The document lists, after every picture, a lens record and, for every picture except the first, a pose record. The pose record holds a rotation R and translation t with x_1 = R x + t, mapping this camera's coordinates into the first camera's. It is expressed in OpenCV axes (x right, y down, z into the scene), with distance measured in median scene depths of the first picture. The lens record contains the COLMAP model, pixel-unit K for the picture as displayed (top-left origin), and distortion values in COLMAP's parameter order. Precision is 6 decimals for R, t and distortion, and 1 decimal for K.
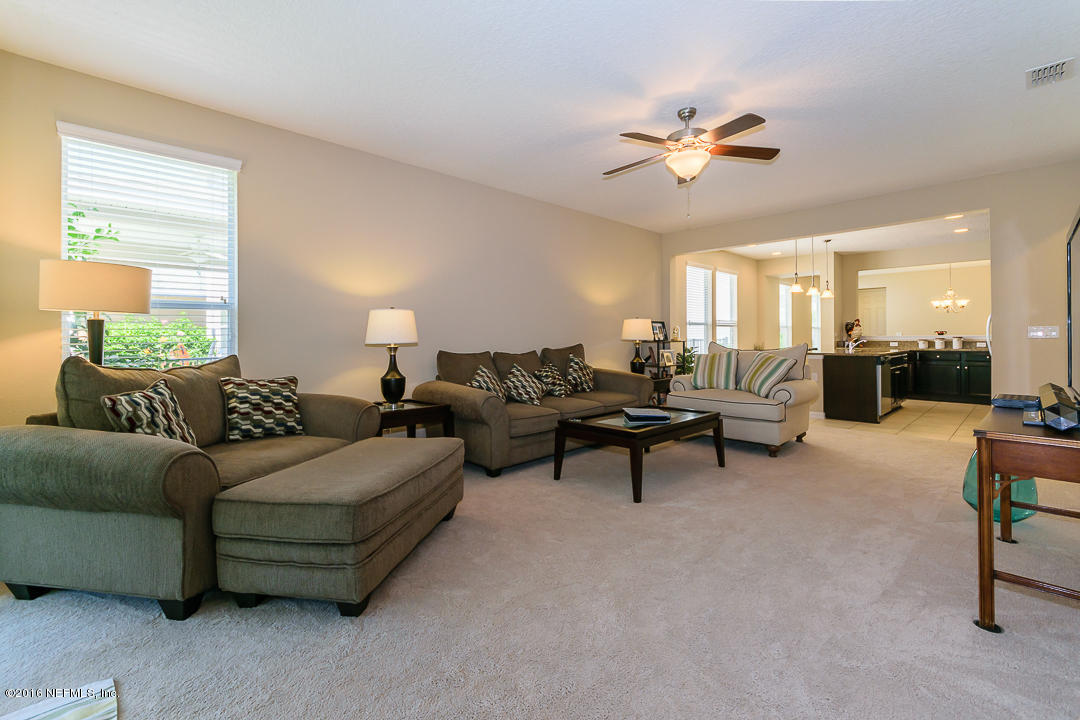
lens RADIAL K [[490.8, 0, 521.2], [0, 490.8, 340.1], [0, 0, 1]] dist [0.007468, 0.000953]
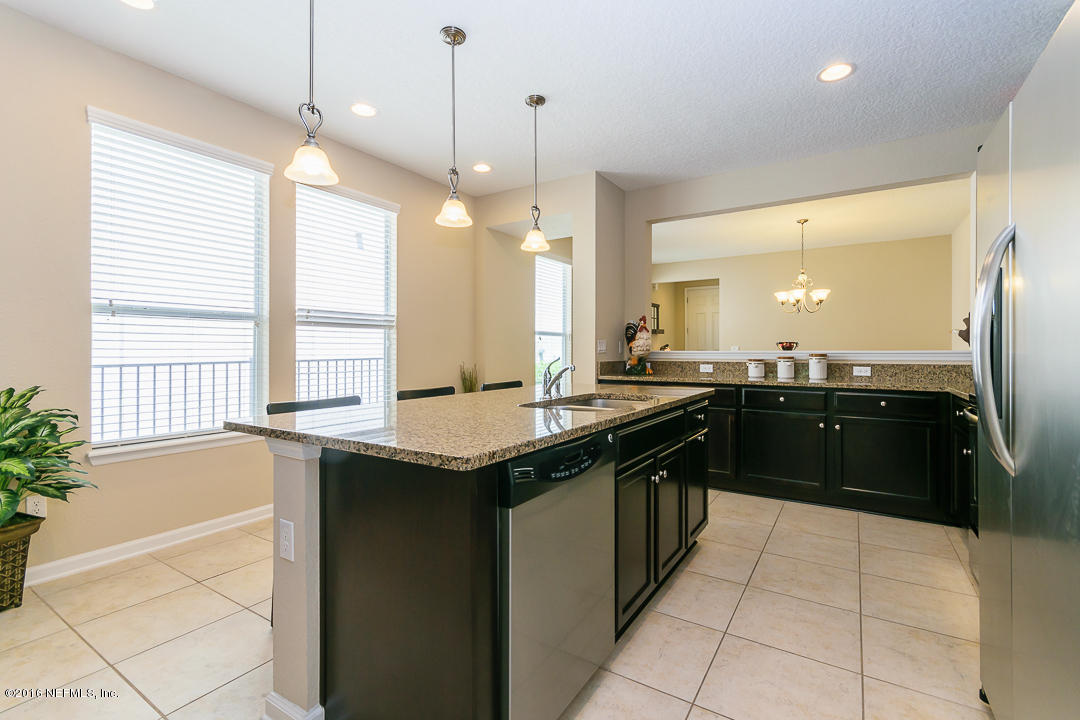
lens RADIAL K [[490.8, 0, 546.9], [0, 490.8, 351.2], [0, 0, 1]] dist [0.007468, 0.000953]
pose [[0.970396, 0.003777, 0.241491, 0.904875], [-0.003723, 0.999993, -0.000681, -0.014182], [-0.241491, -0.000238, 0.970403, 1.056429]]
